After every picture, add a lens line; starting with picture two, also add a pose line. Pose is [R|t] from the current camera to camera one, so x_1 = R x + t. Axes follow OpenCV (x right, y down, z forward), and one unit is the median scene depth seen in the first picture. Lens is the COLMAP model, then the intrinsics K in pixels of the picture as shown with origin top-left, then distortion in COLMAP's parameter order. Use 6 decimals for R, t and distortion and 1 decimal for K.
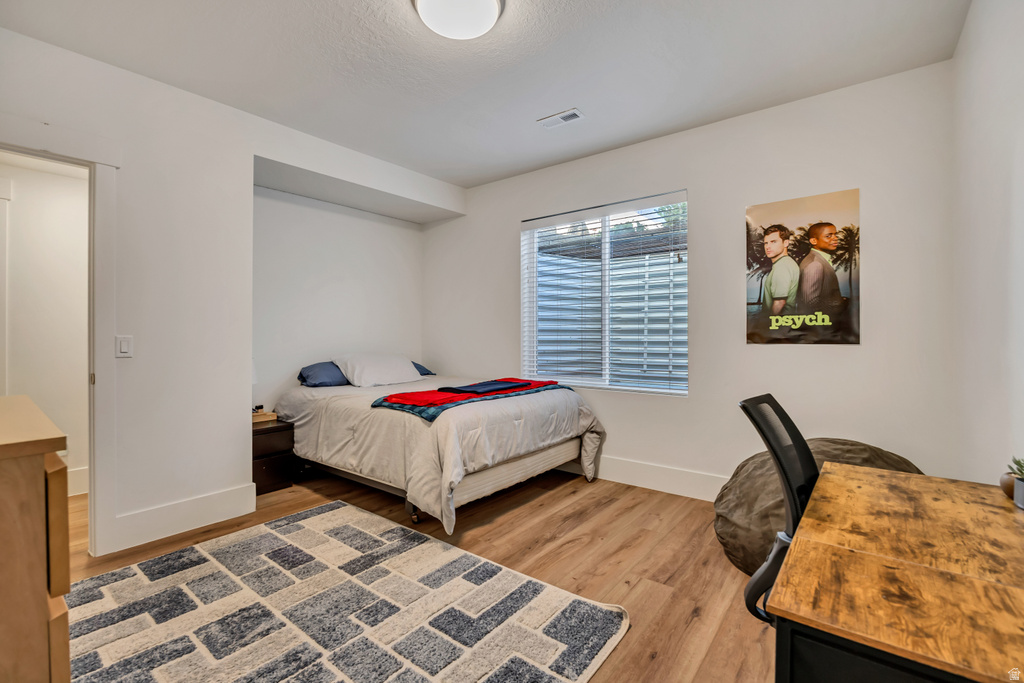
lens RADIAL K [[458.3, 0, 513.3], [0, 458.3, 336.7], [0, 0, 1]] dist [-0.026146, -0.000008]
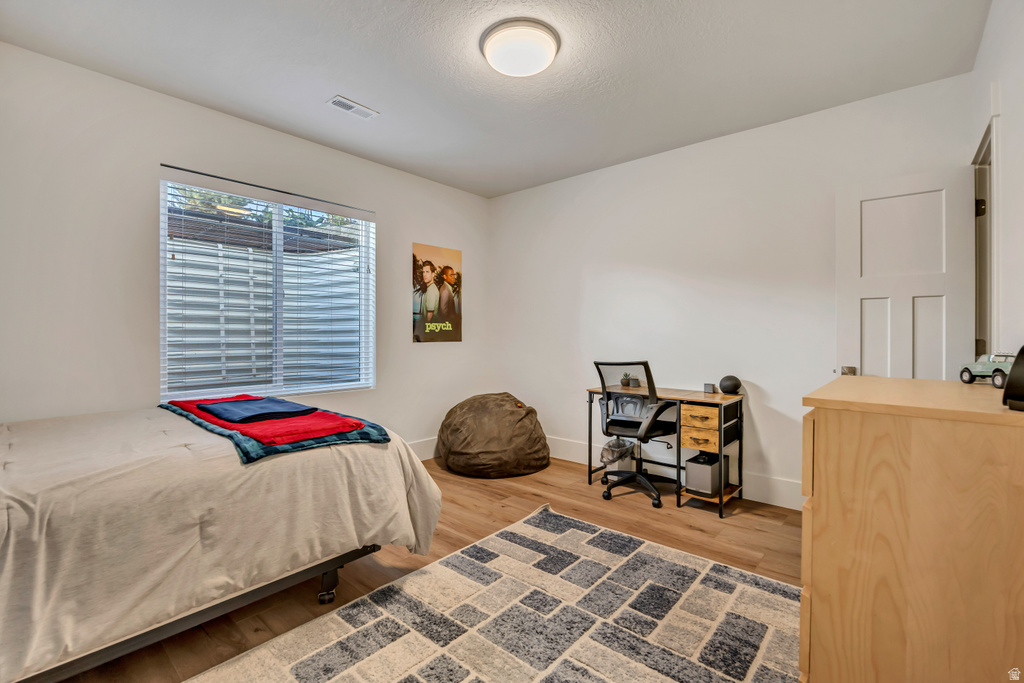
lens RADIAL K [[458.3, 0, 513.3], [0, 458.3, 336.7], [0, 0, 1]] dist [-0.026146, -0.000008]
pose [[0.033006, -0.000488, 0.999455, -0.921410], [0.005265, 0.999986, 0.000315, -0.000519], [-0.999441, 0.005252, 0.033008, 0.702106]]
